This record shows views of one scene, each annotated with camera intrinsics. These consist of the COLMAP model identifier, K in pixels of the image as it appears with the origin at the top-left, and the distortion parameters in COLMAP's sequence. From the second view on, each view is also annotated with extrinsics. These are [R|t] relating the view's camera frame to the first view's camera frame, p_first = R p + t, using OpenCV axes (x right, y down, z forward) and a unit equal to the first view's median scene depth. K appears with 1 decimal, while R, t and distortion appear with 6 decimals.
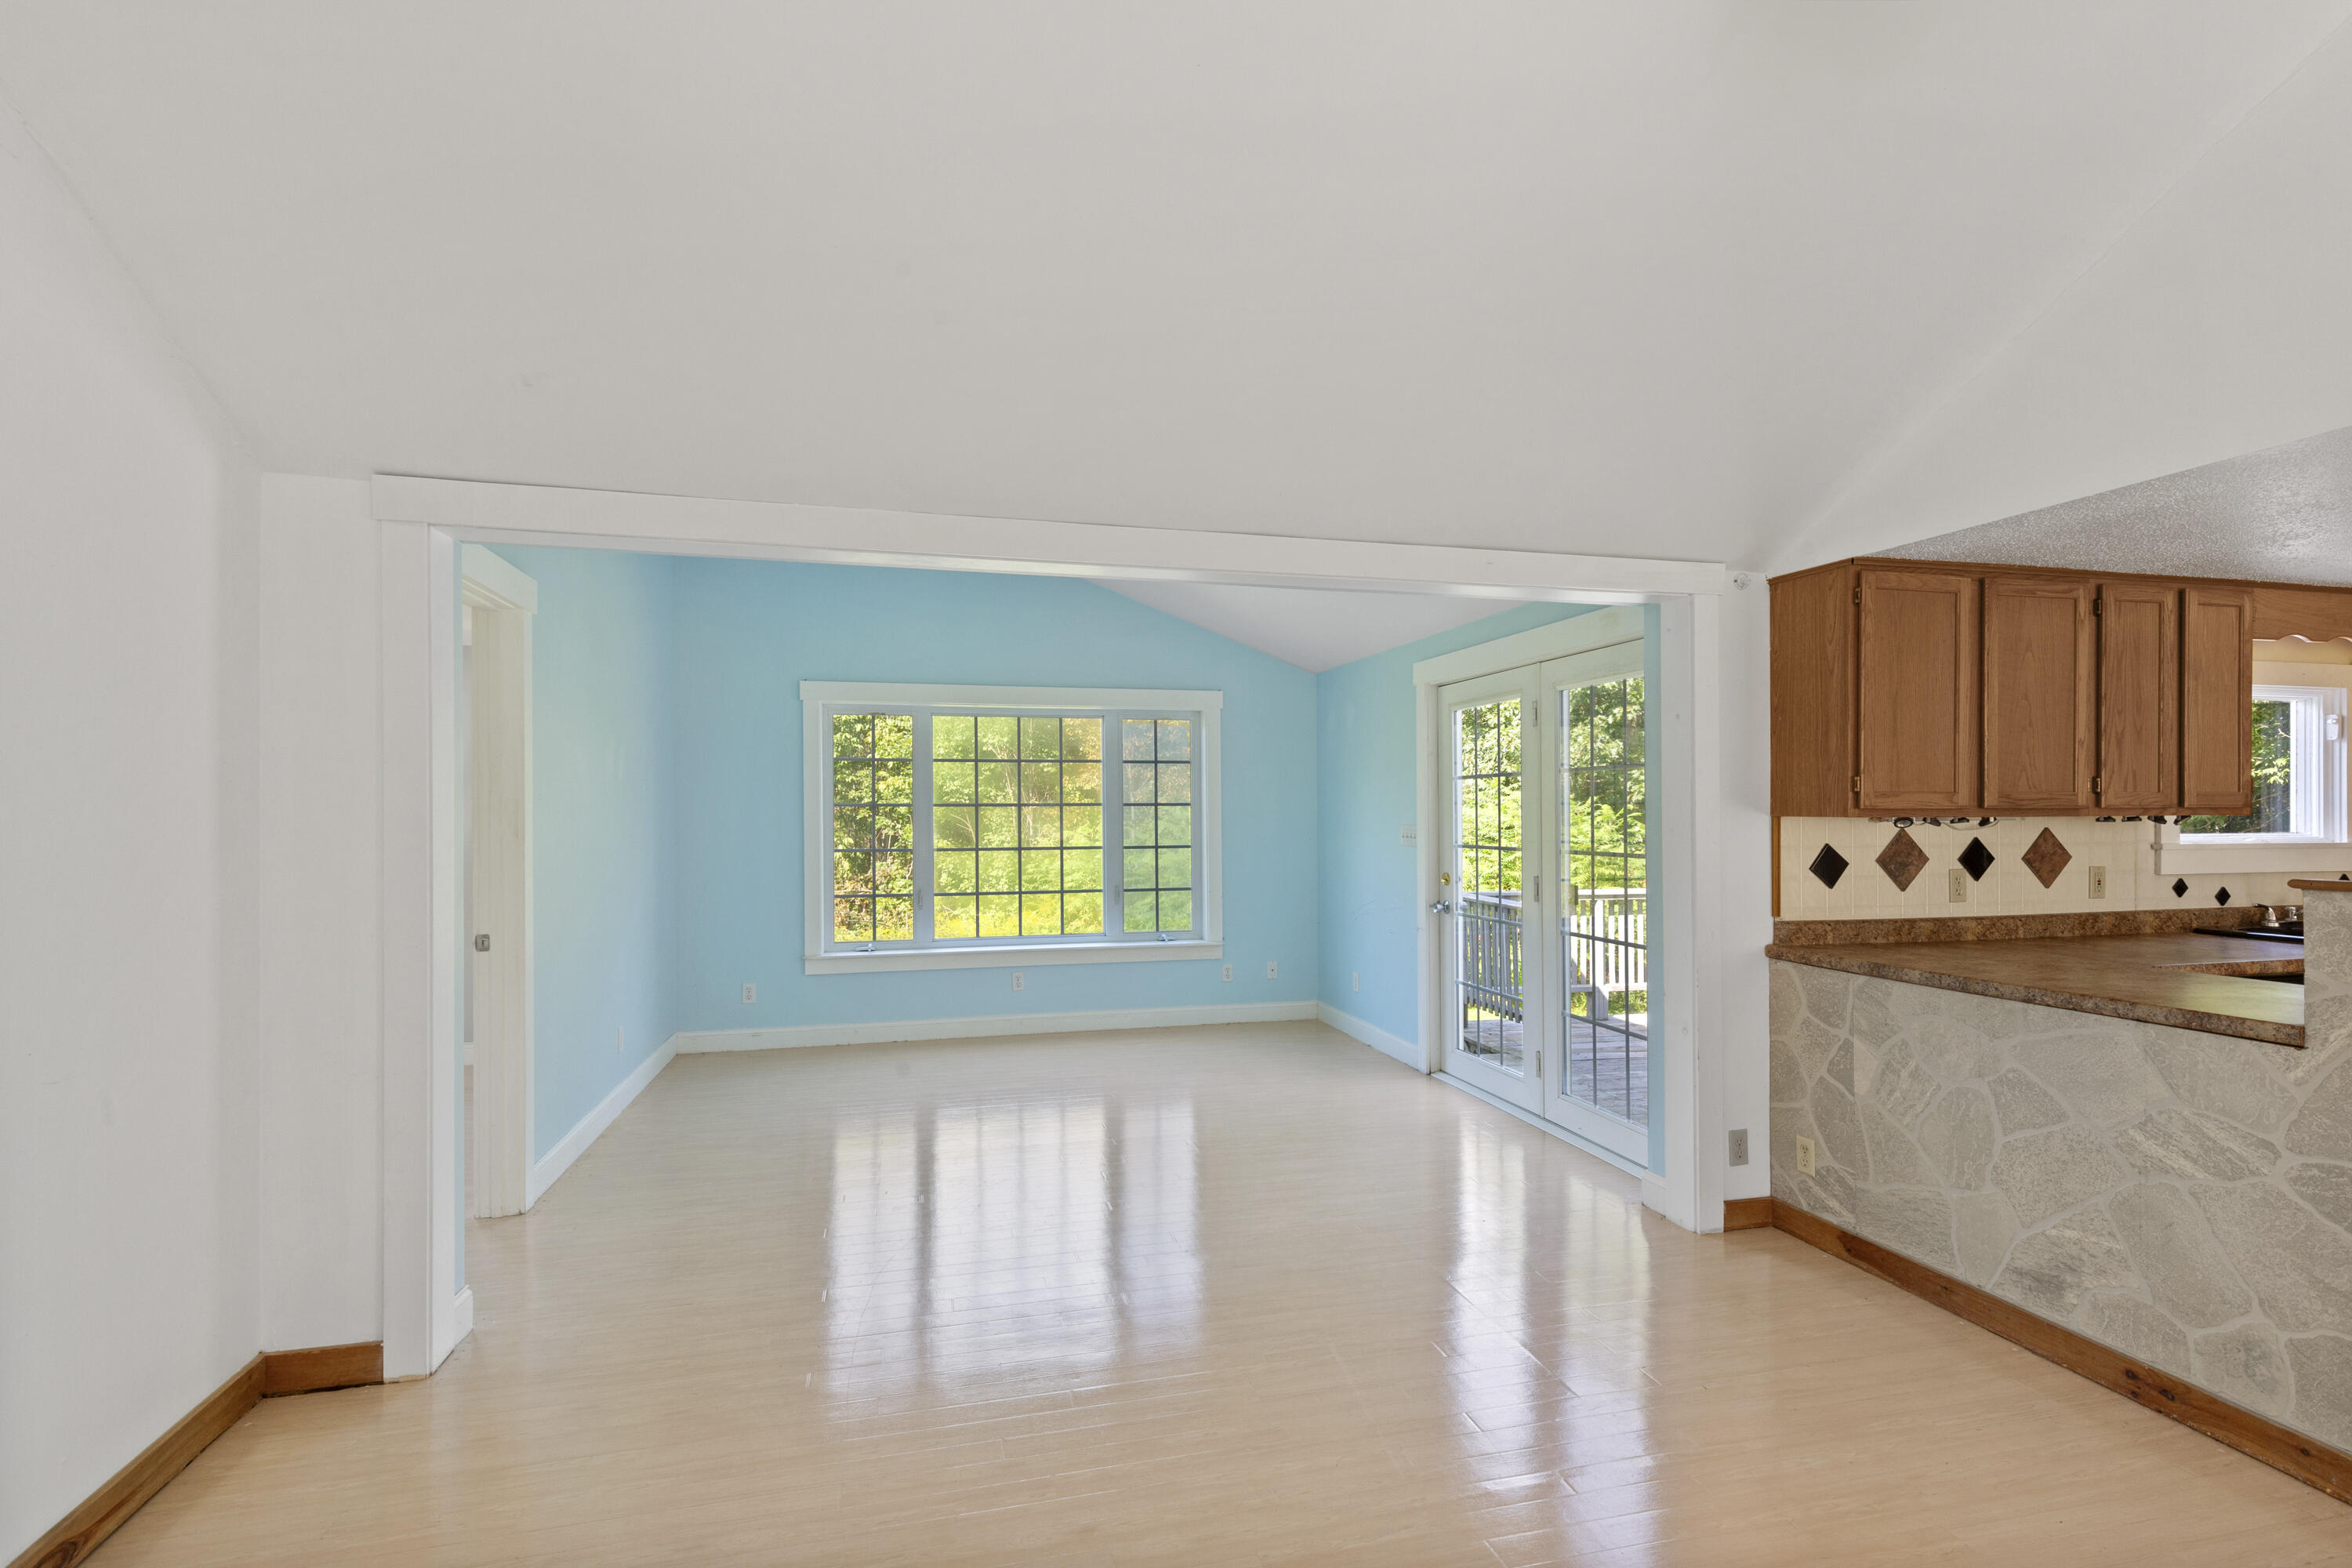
lens RADIAL K [[1079.9, 0, 1172.7], [0, 1079.9, 802.9], [0, 0, 1]] dist [0.008245, -0.000784]
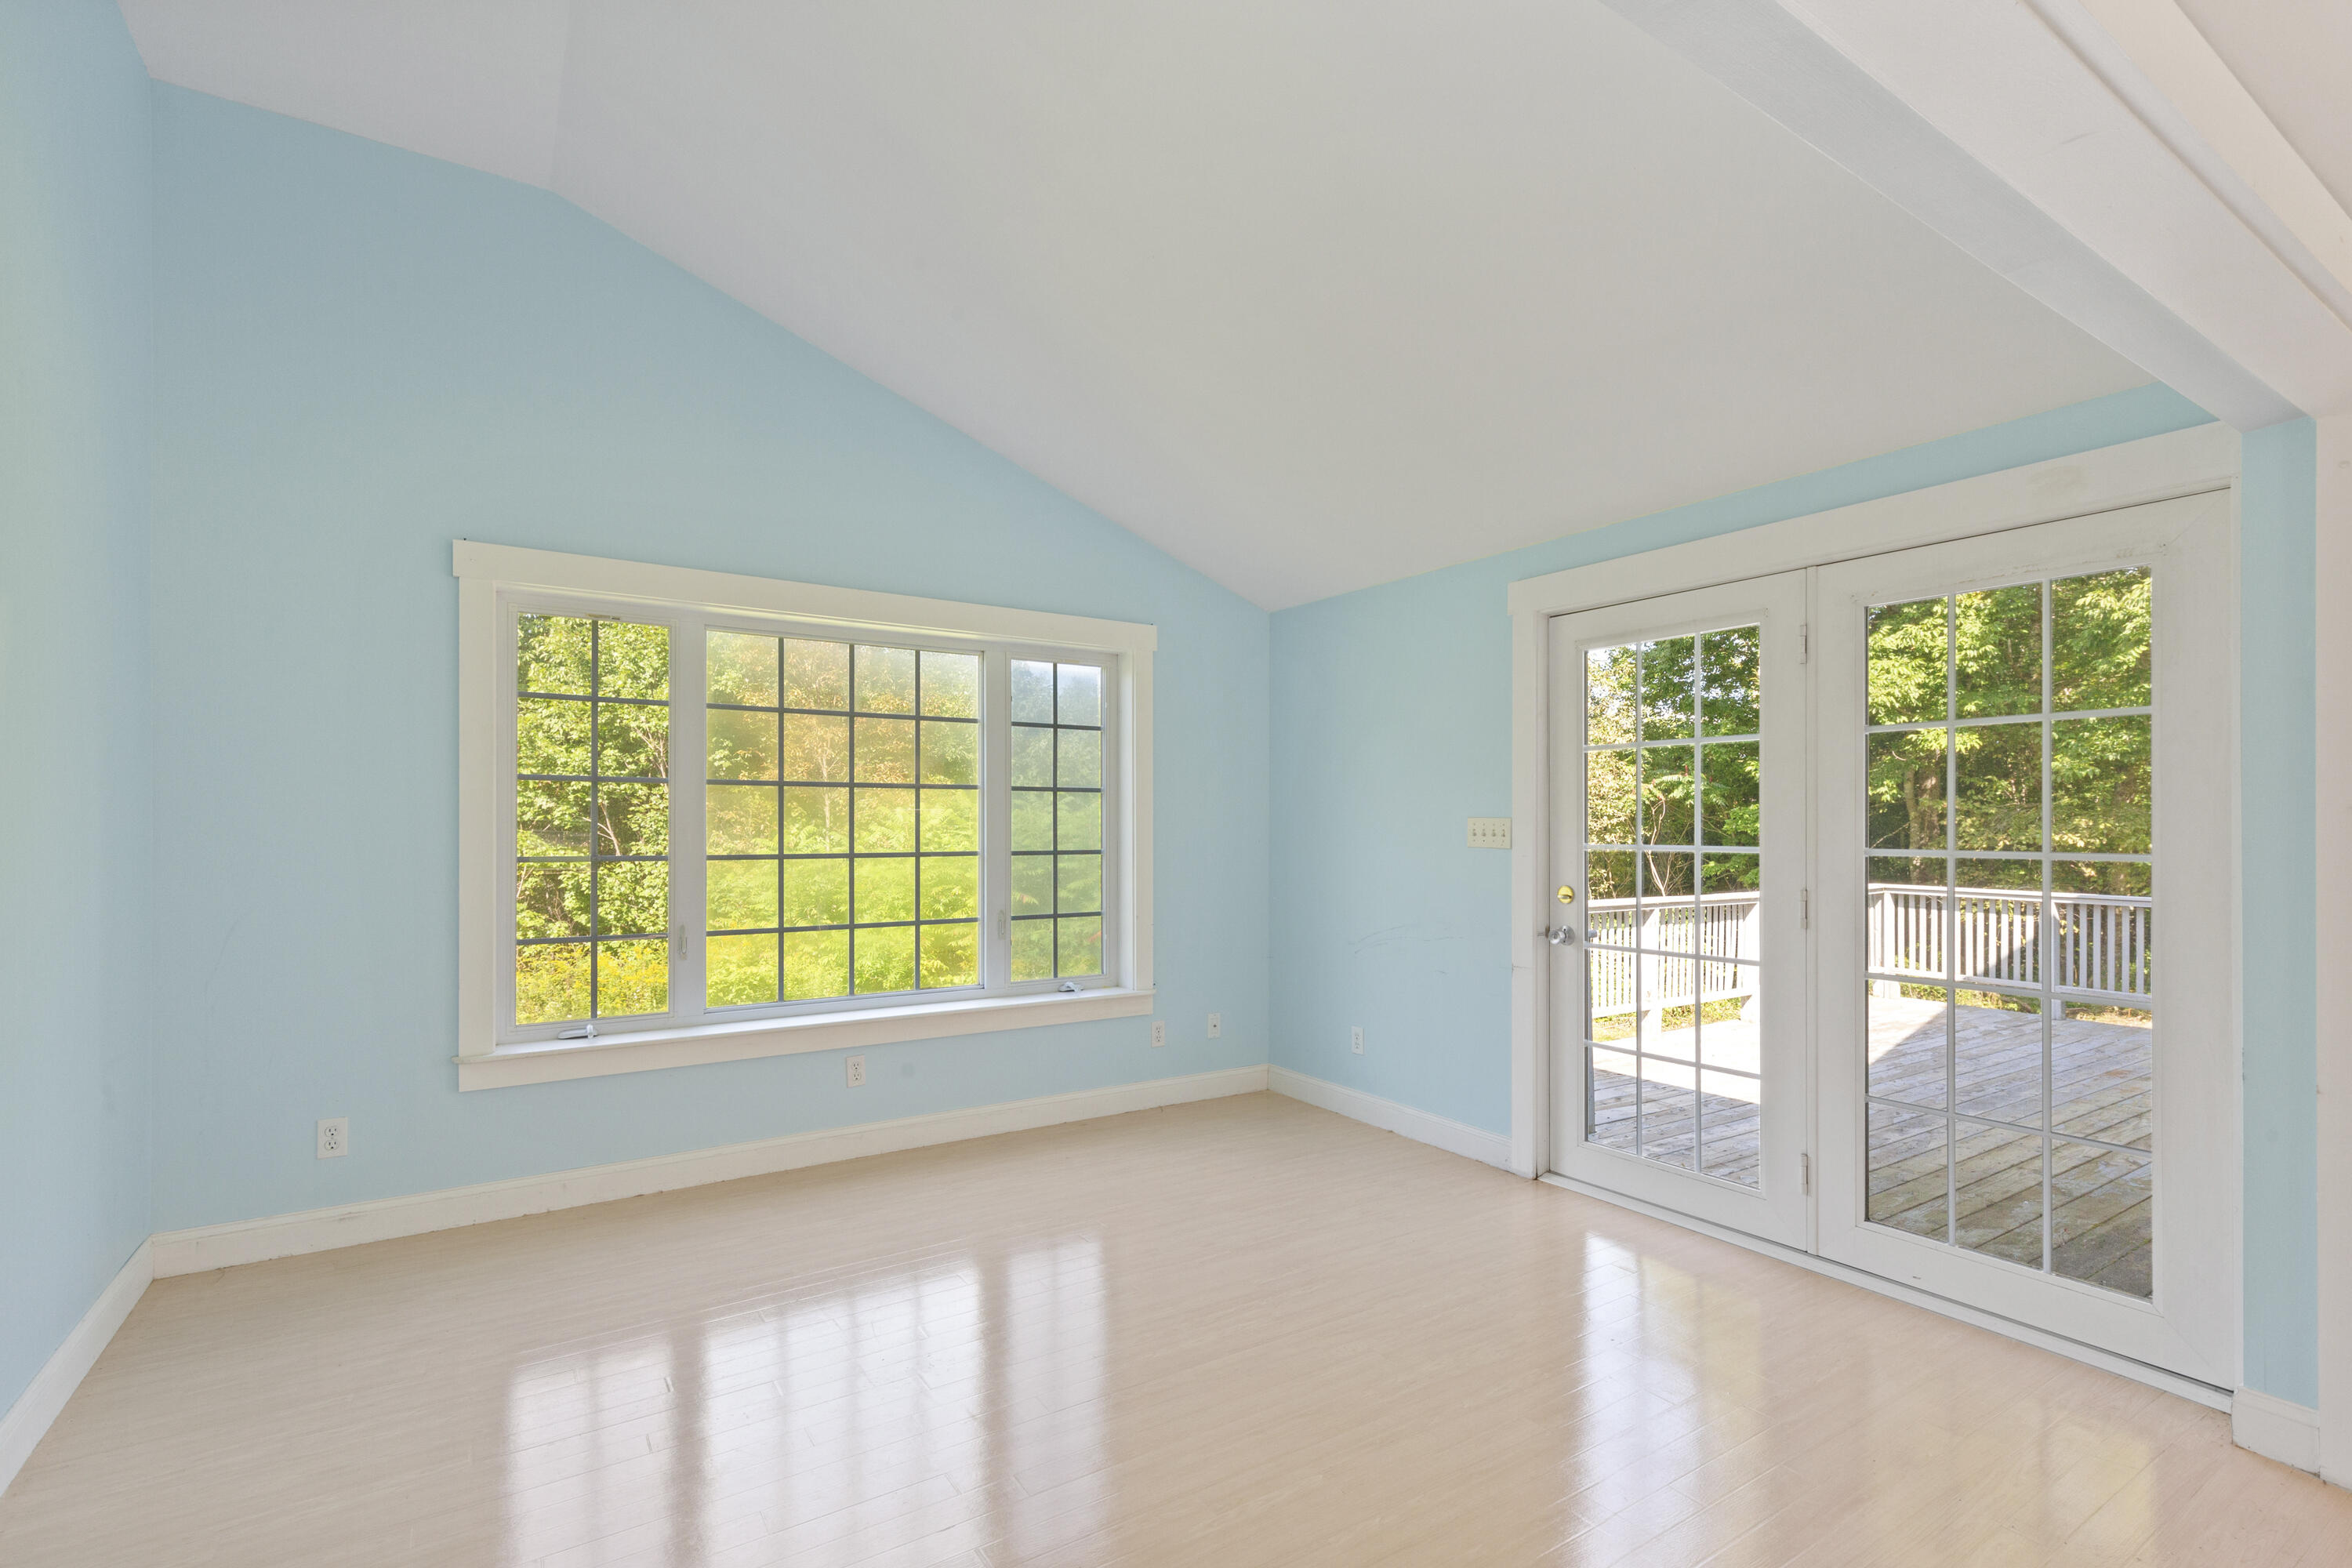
lens RADIAL K [[1079.9, 0, 1185.9], [0, 1079.9, 814.7], [0, 0, 1]] dist [0.008245, -0.000784]
pose [[0.943711, 0.008315, 0.330667, -0.203994], [-0.008389, 0.999964, -0.001203, 0.022327], [-0.330665, -0.001638, 0.943747, 0.427603]]
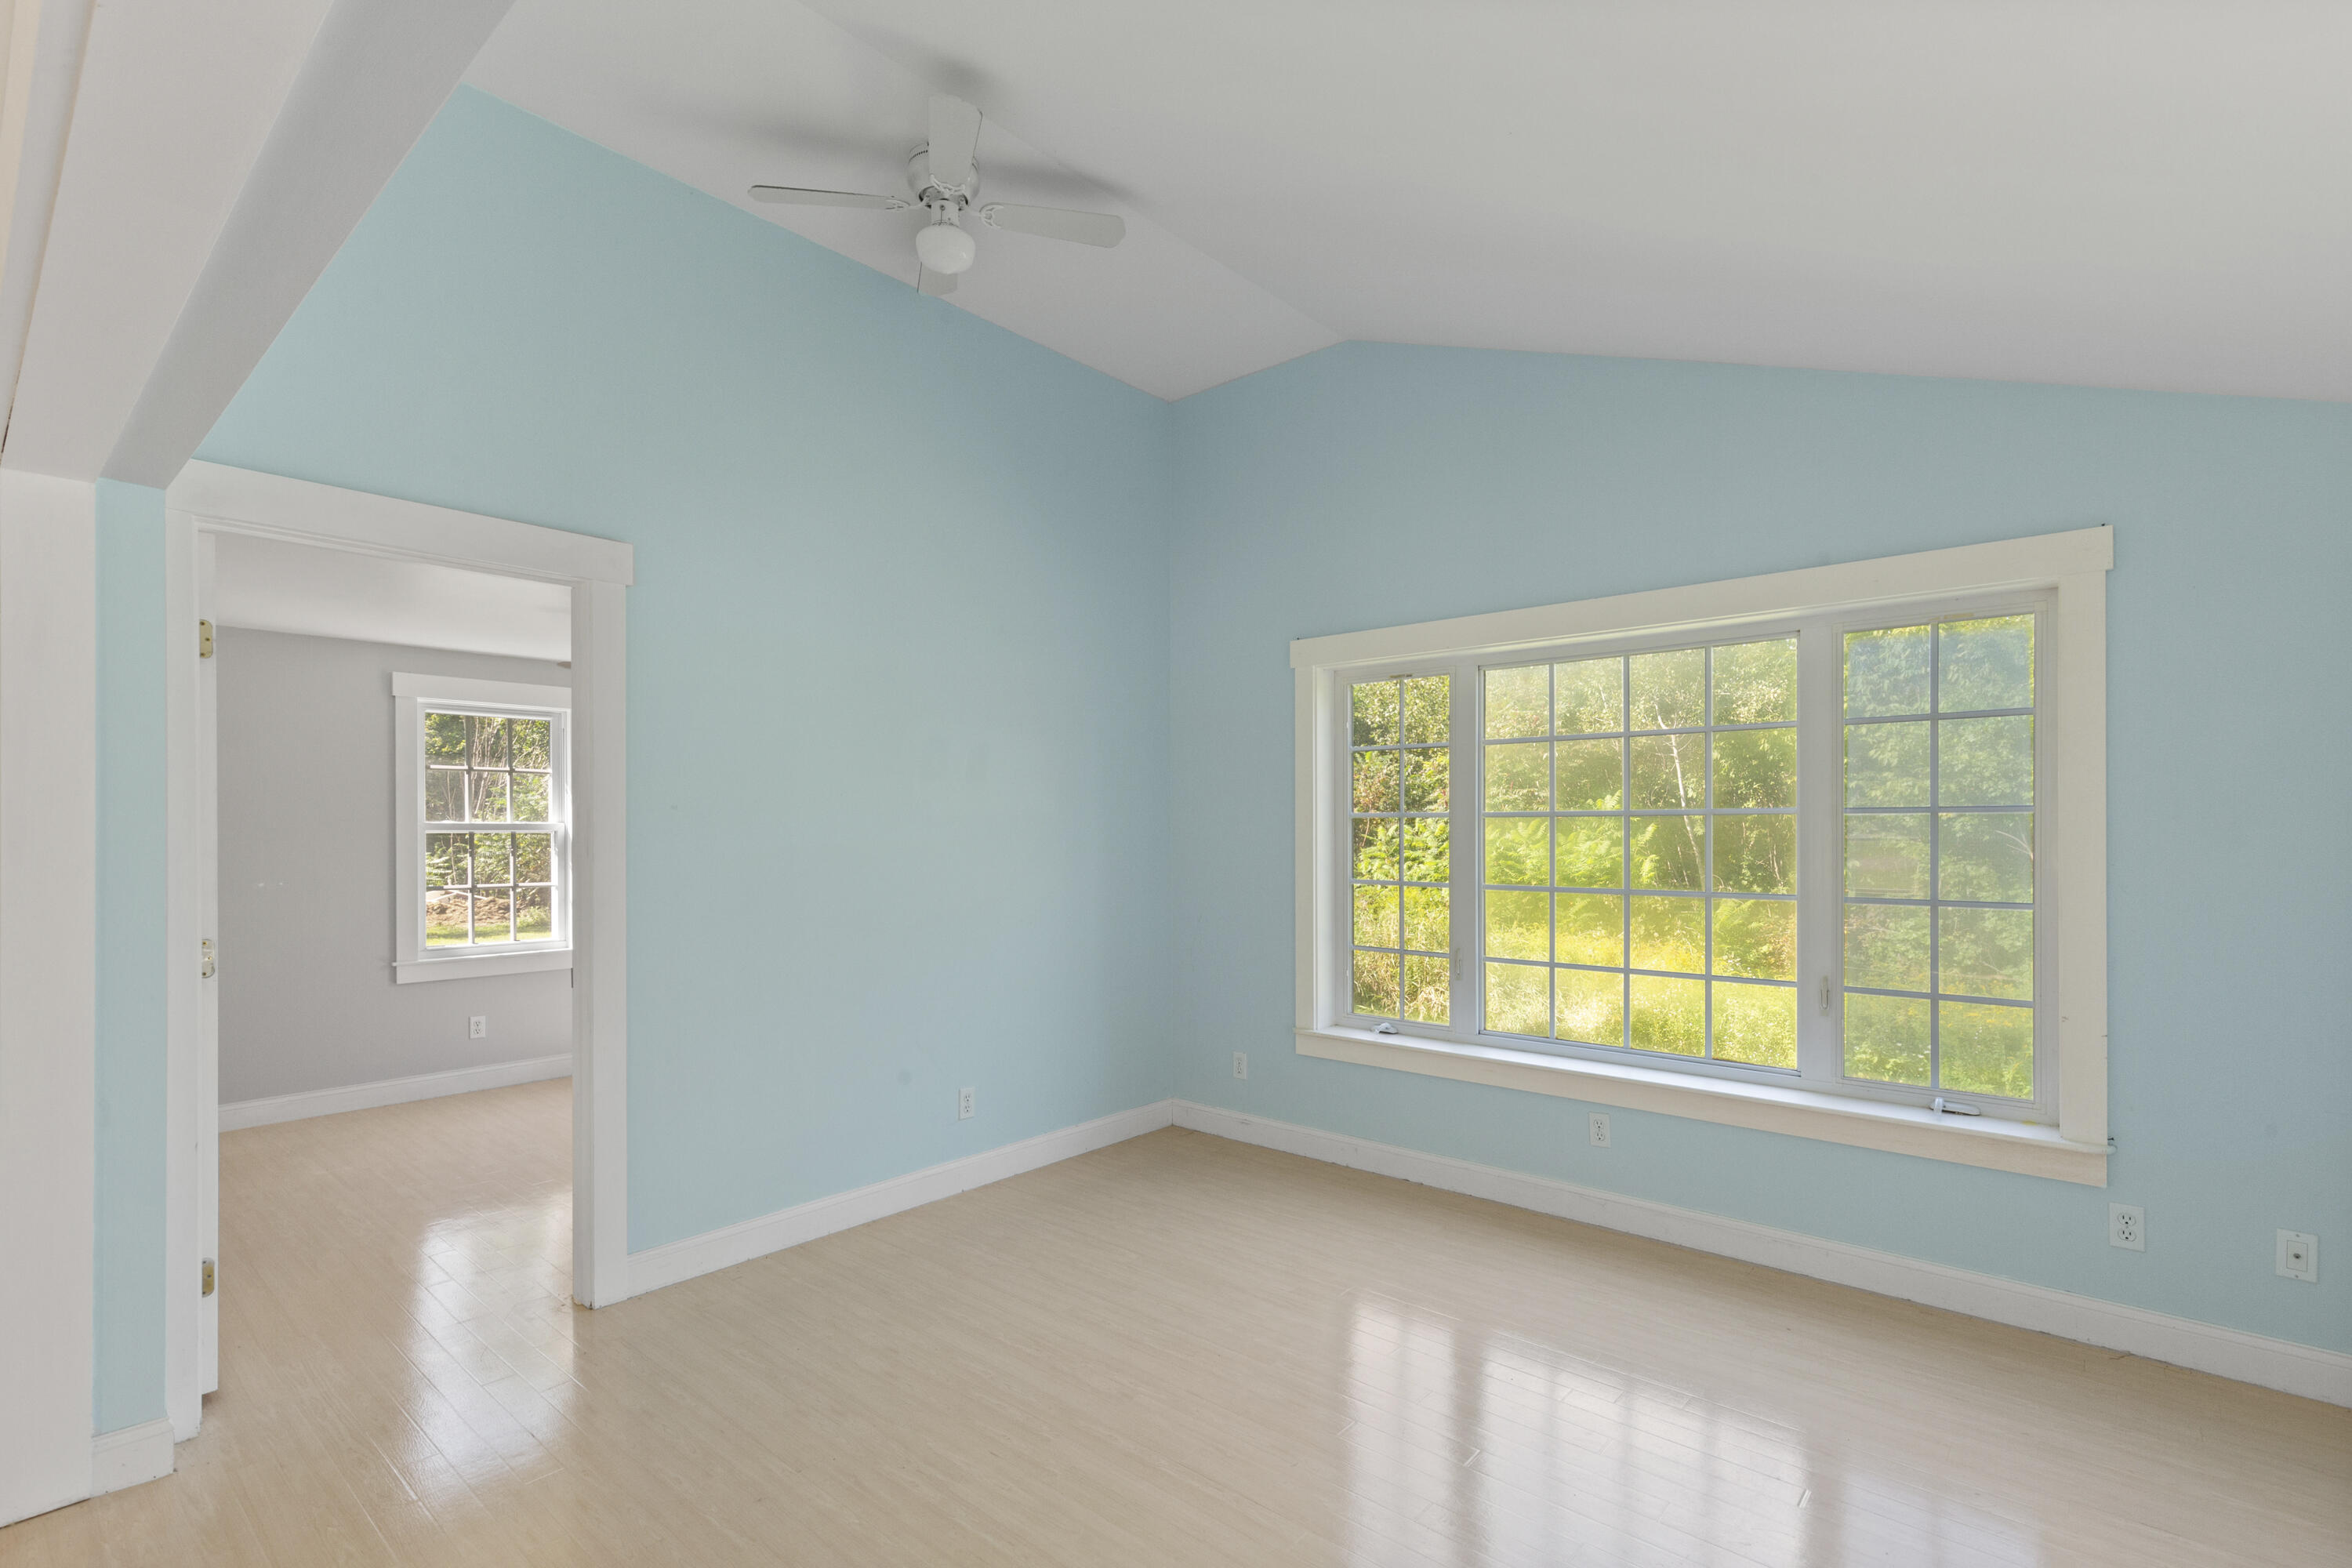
lens RADIAL K [[1079.9, 0, 1174.1], [0, 1079.9, 825.2], [0, 0, 1]] dist [0.008245, -0.000784]
pose [[0.575196, 0.000637, -0.818015, 0.222279], [0.004745, 0.999980, 0.004116, 0.005827], [0.818002, -0.006249, 0.575182, 0.598386]]
